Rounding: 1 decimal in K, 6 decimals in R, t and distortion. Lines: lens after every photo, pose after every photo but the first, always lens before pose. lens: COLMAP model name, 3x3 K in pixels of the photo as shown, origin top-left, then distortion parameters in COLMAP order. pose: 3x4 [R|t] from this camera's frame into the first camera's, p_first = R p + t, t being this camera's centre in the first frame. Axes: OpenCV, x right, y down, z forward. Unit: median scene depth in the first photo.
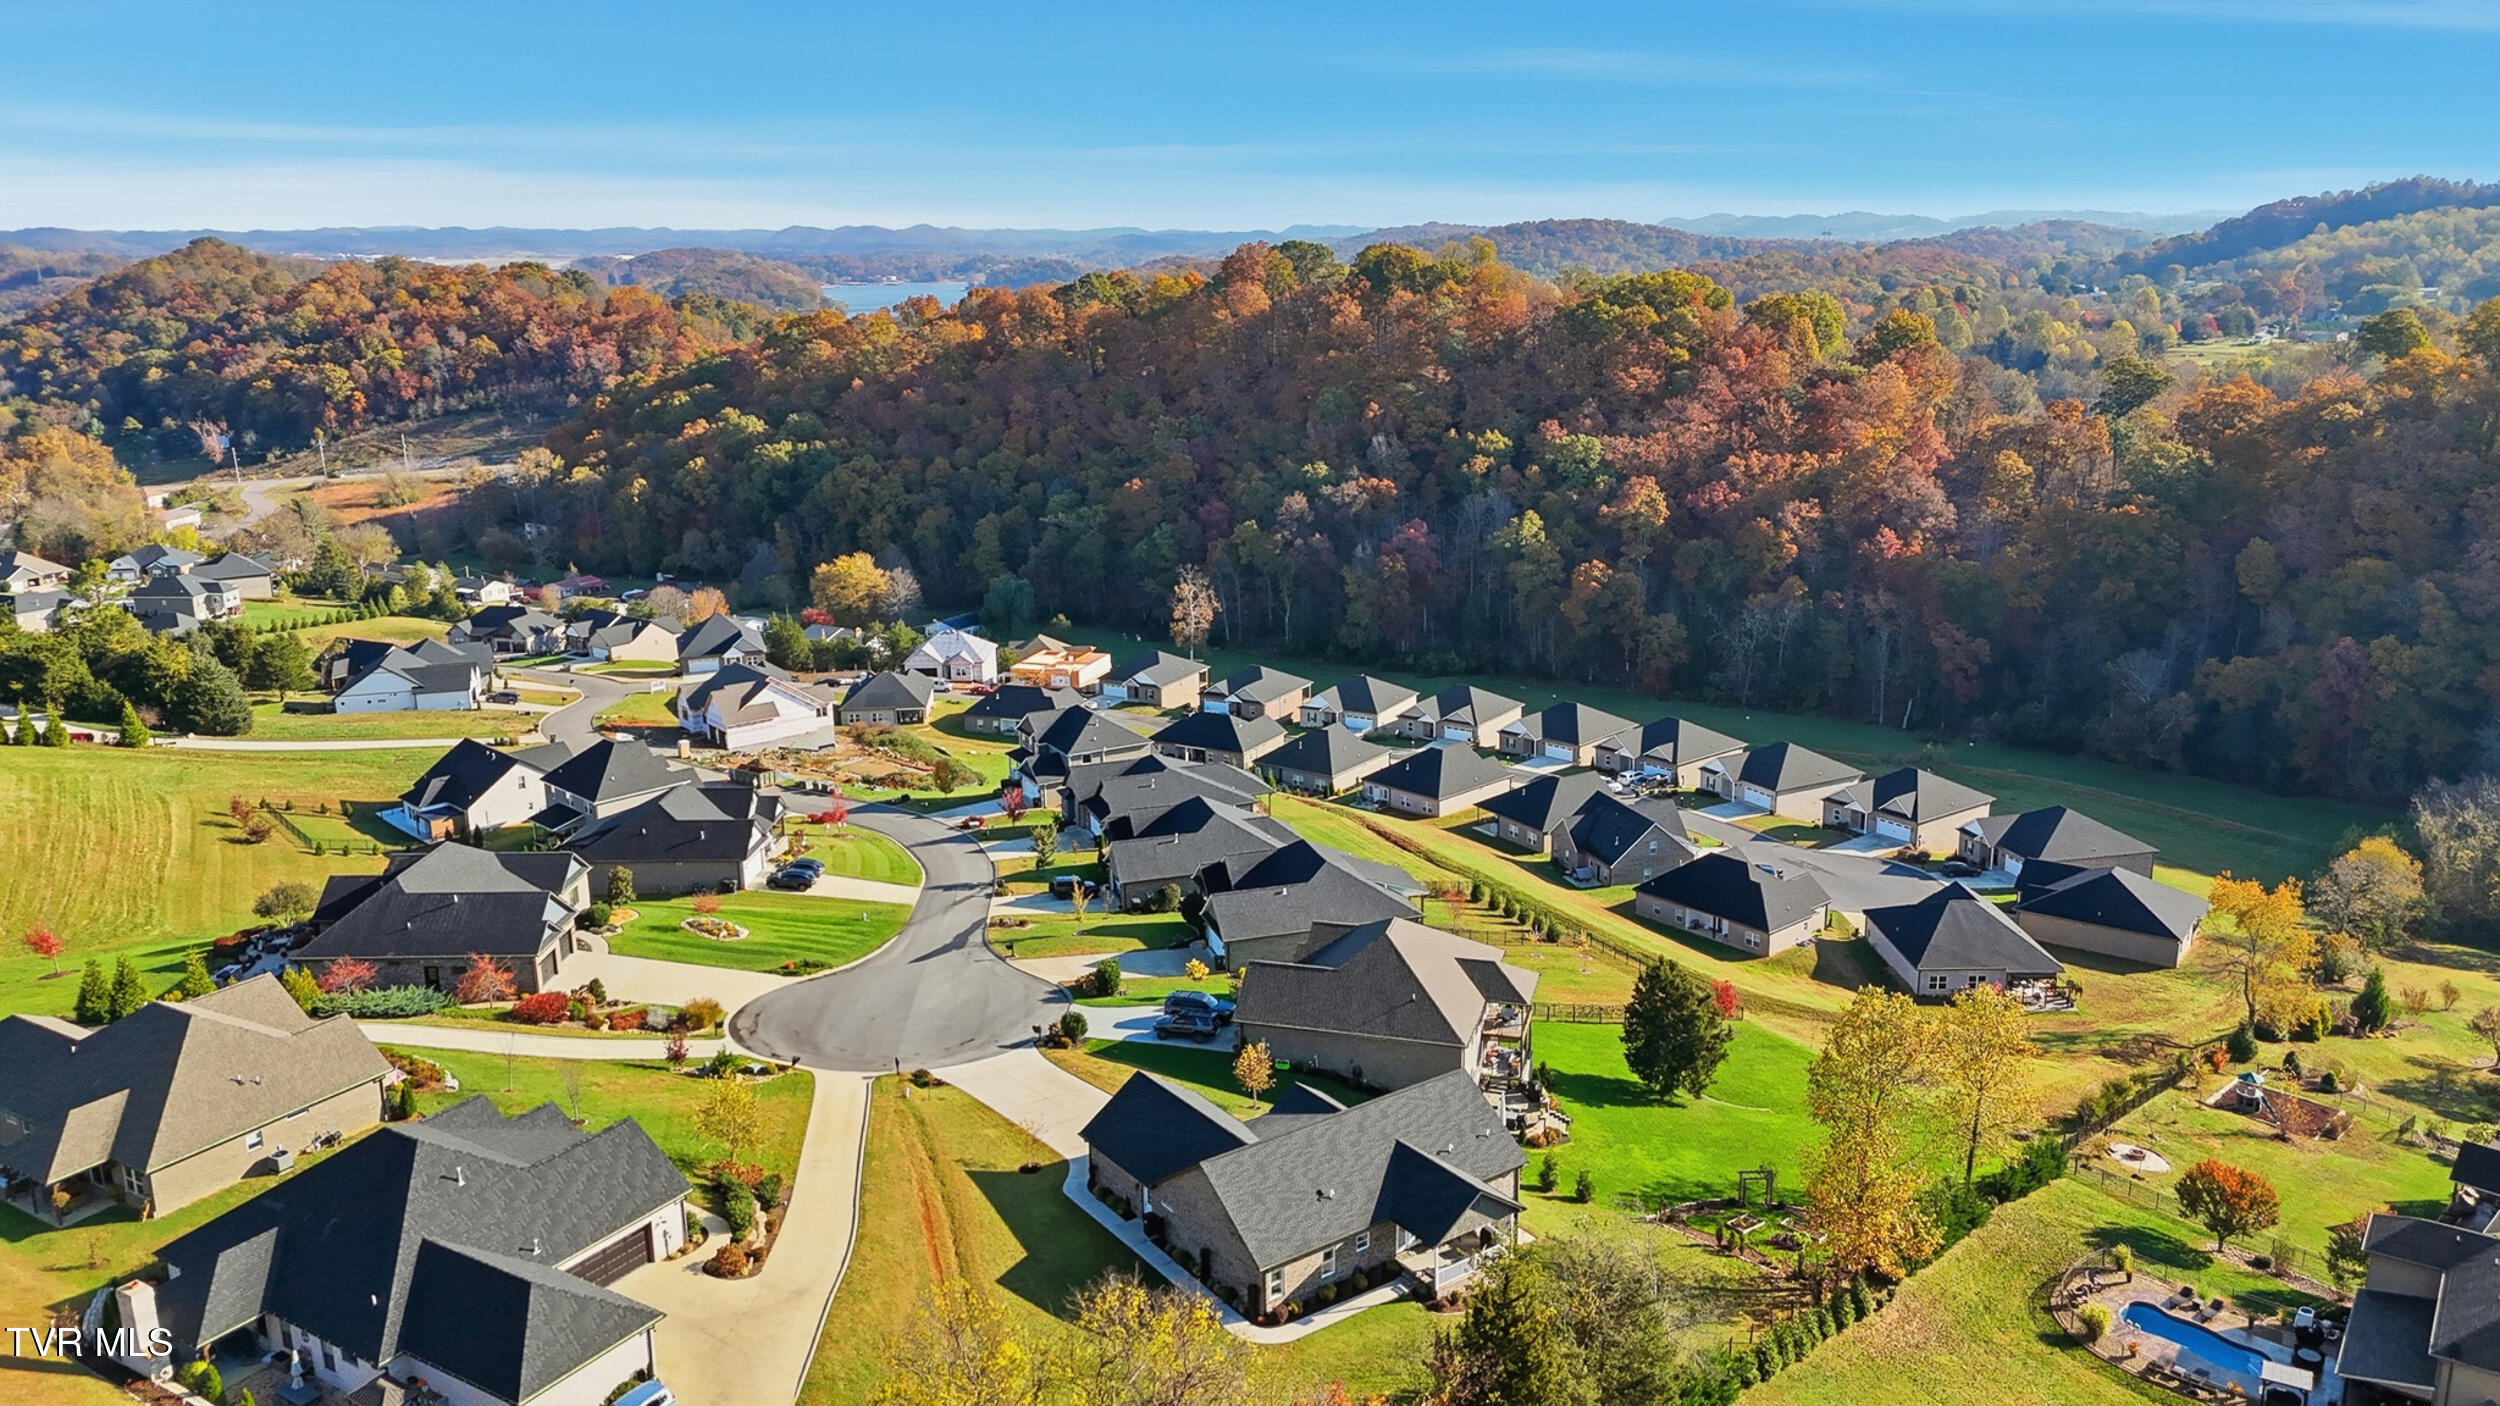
lens RADIAL K [[1803.0, 0, 1250.0], [0, 1803.0, 703.0], [0, 0, 1]] dist [0.074607, -0.078295]
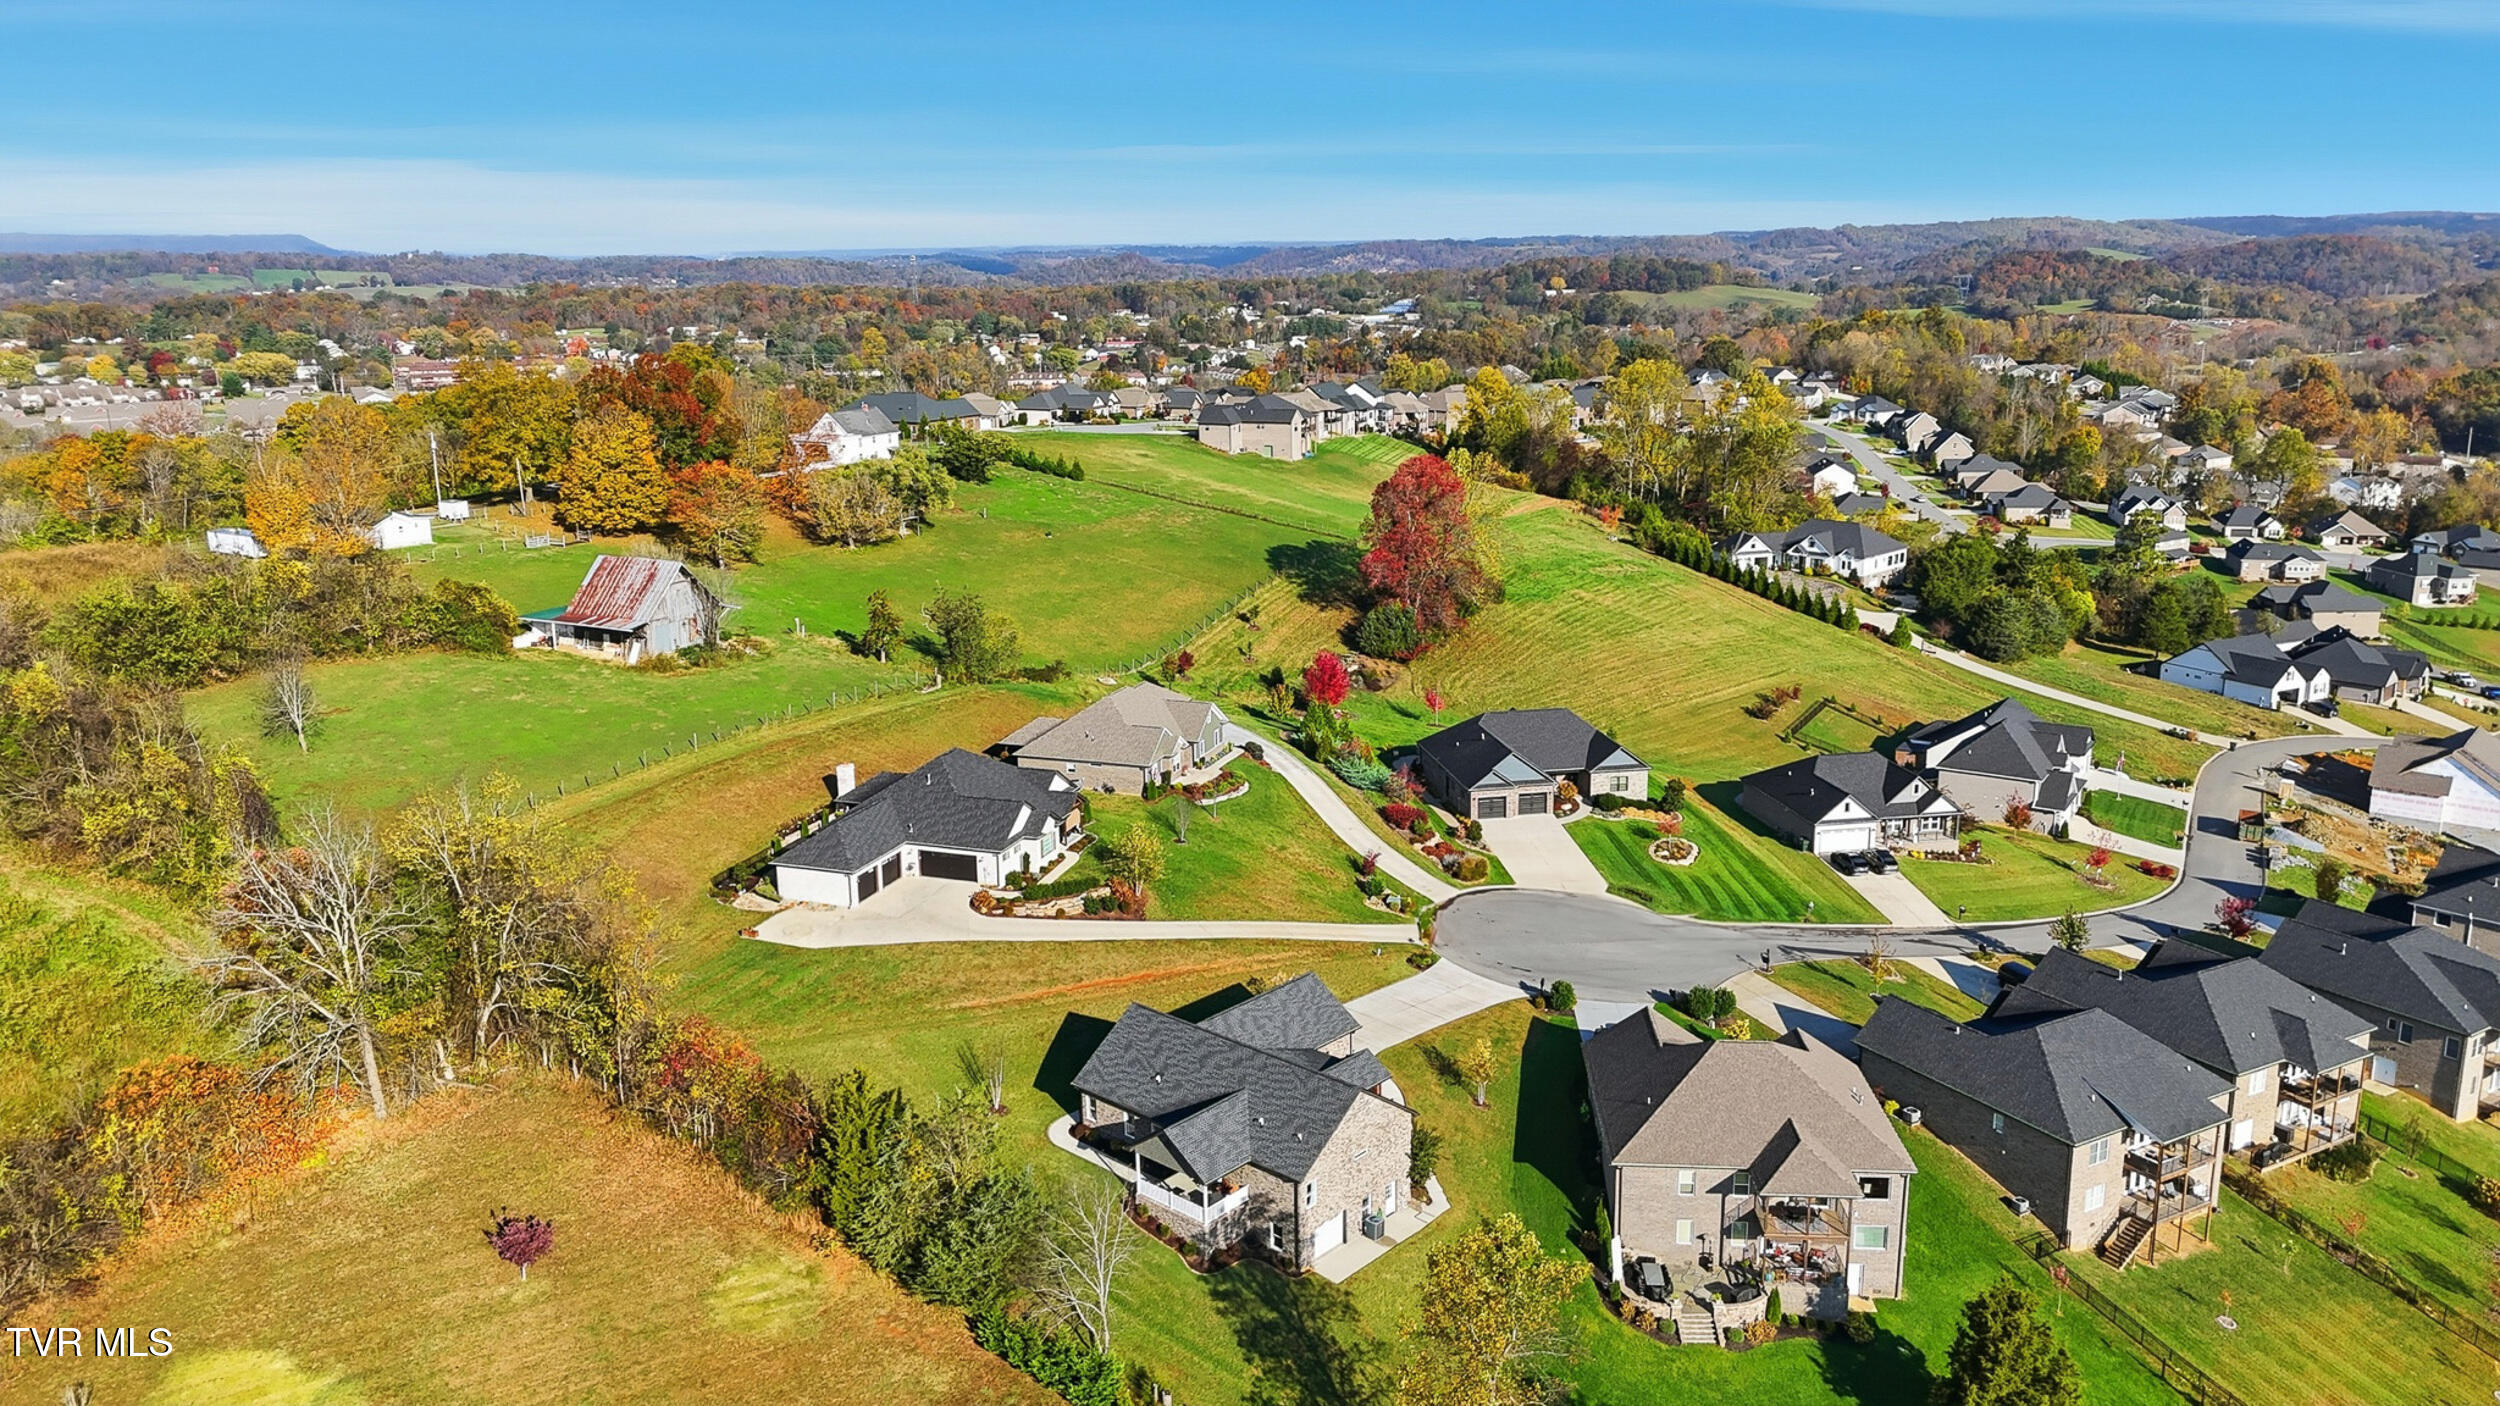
lens RADIAL K [[1803.0, 0, 1250.0], [0, 1803.0, 703.0], [0, 0, 1]] dist [0.074607, -0.078295]
pose [[0.205502, 0.247358, -0.946881, 0.200218], [-0.231678, 0.952325, 0.198499, -0.035754], [0.950839, 0.178579, 0.253012, 0.136034]]
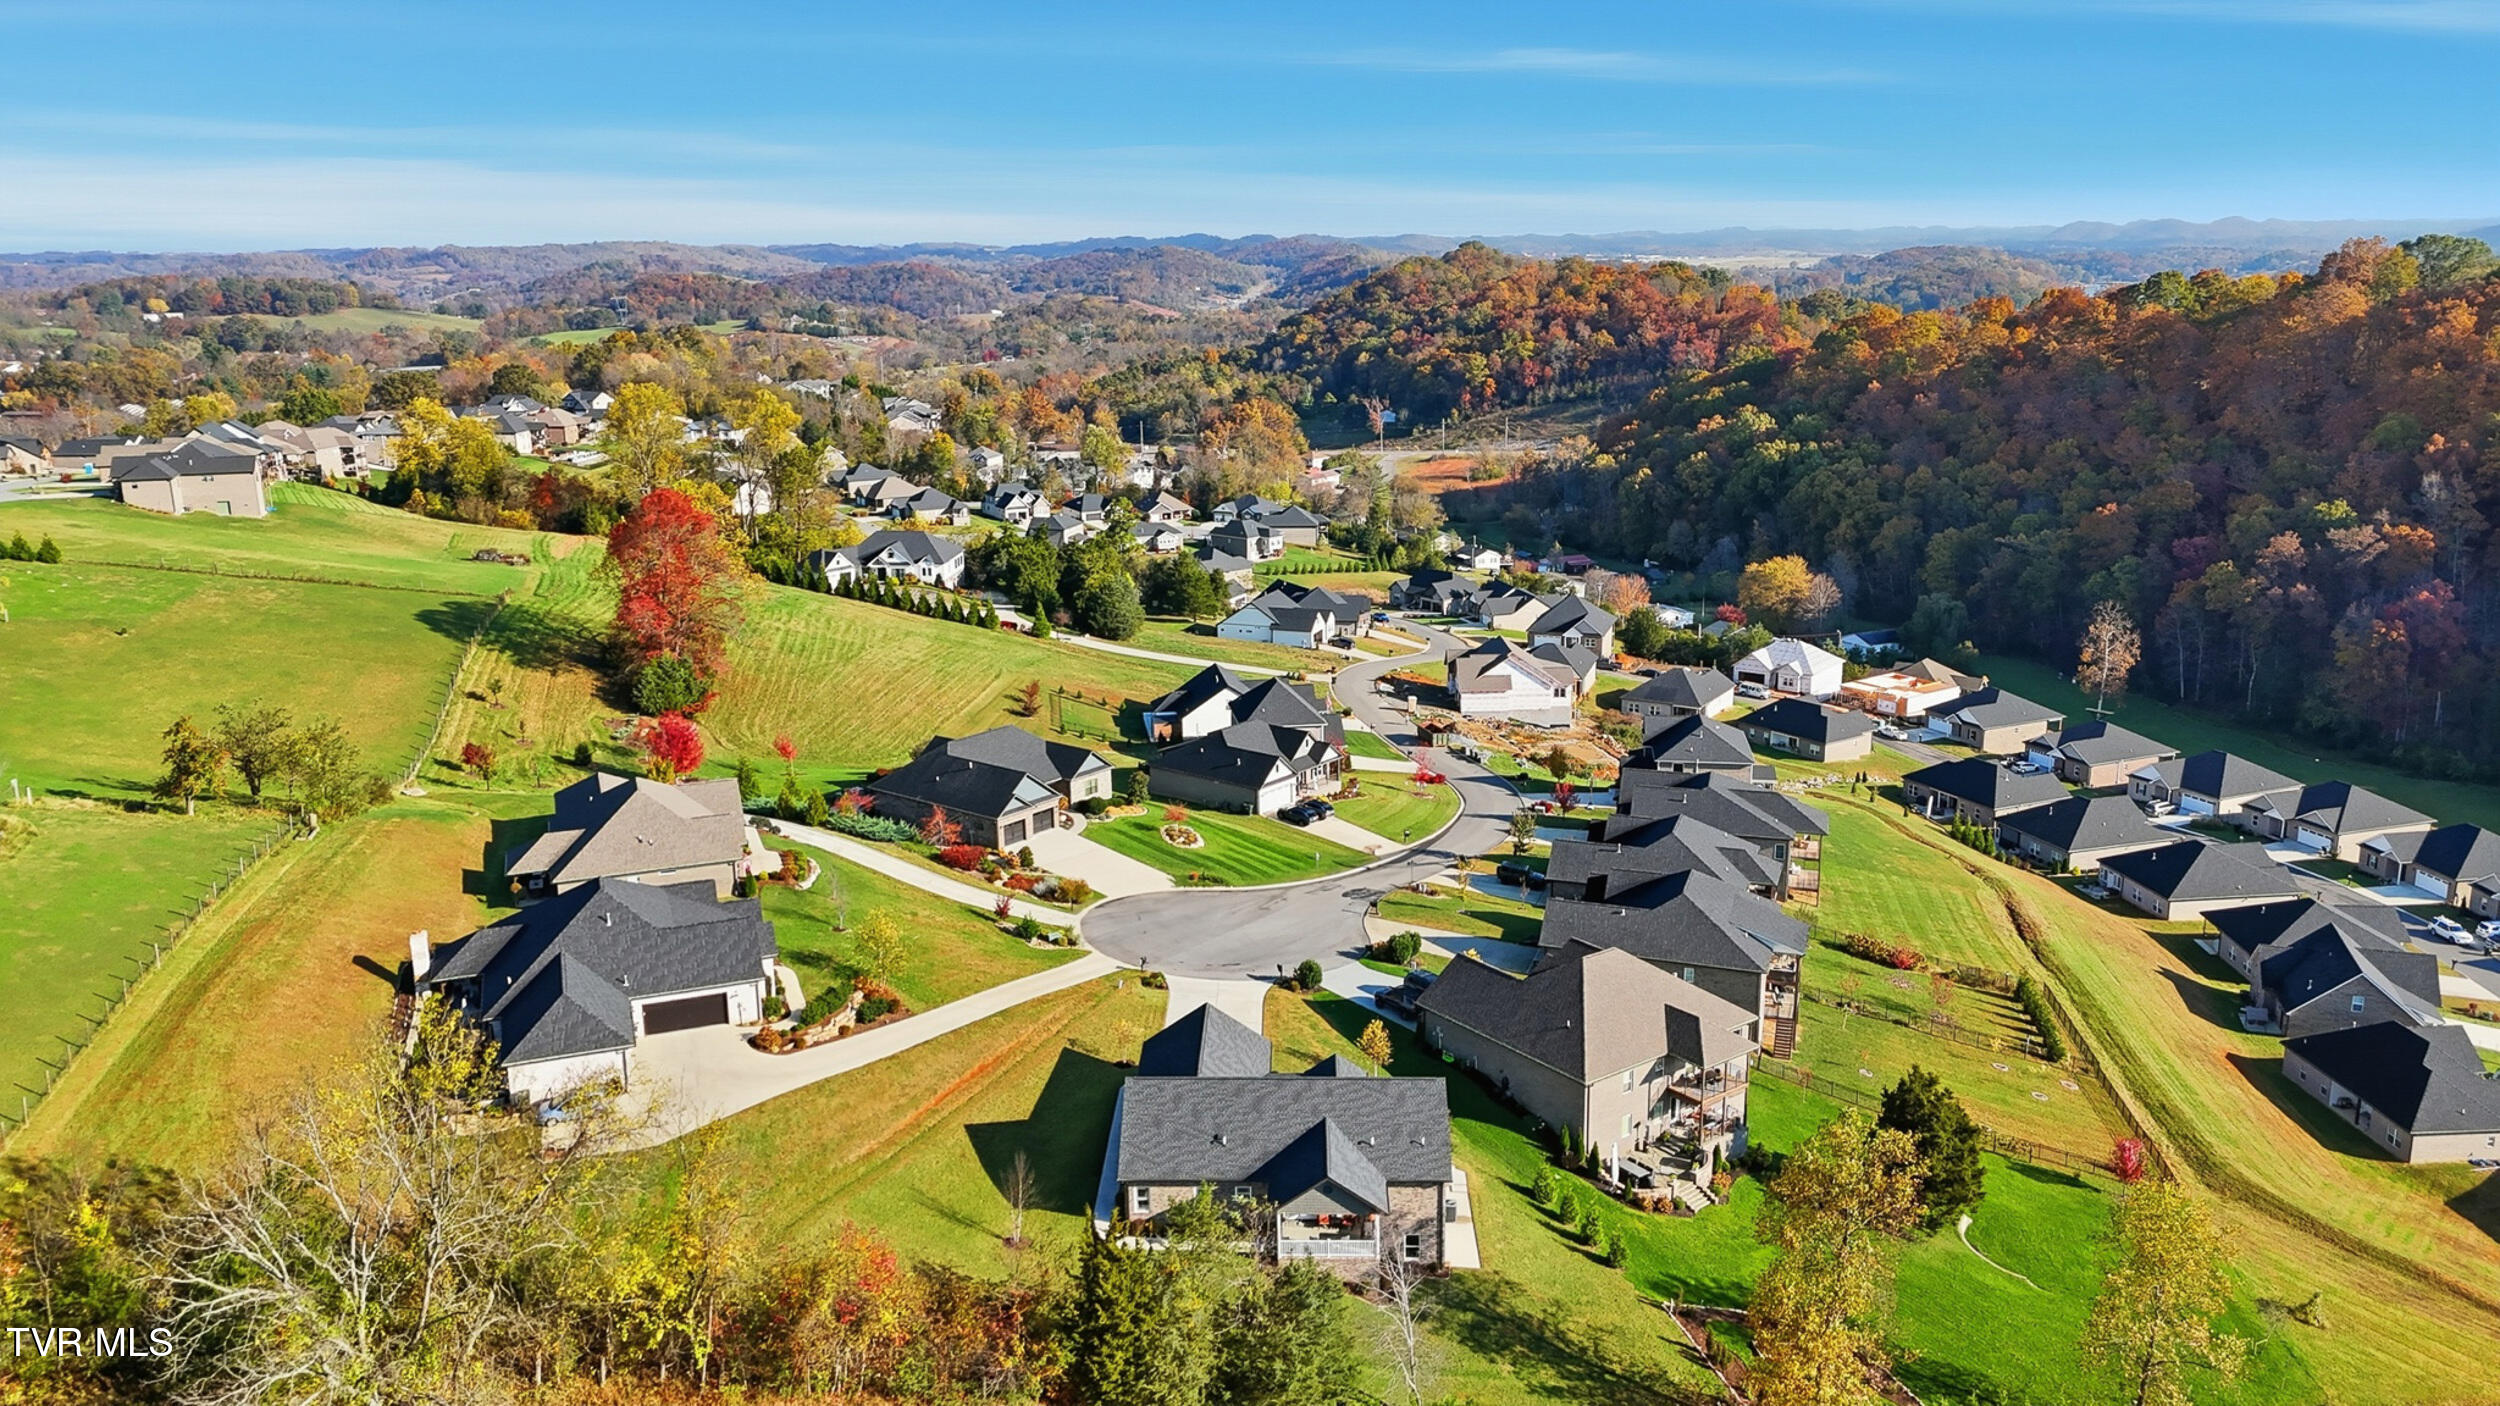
lens RADIAL K [[1792.2, 0, 1238.8], [0, 1792.2, 708.9], [0, 0, 1]] dist [0.099015, -0.125644]
pose [[0.792888, 0.152445, -0.589990, 0.119917], [-0.149449, 0.987280, 0.054255, -0.007452], [0.590757, 0.045155, 0.805585, 0.025711]]
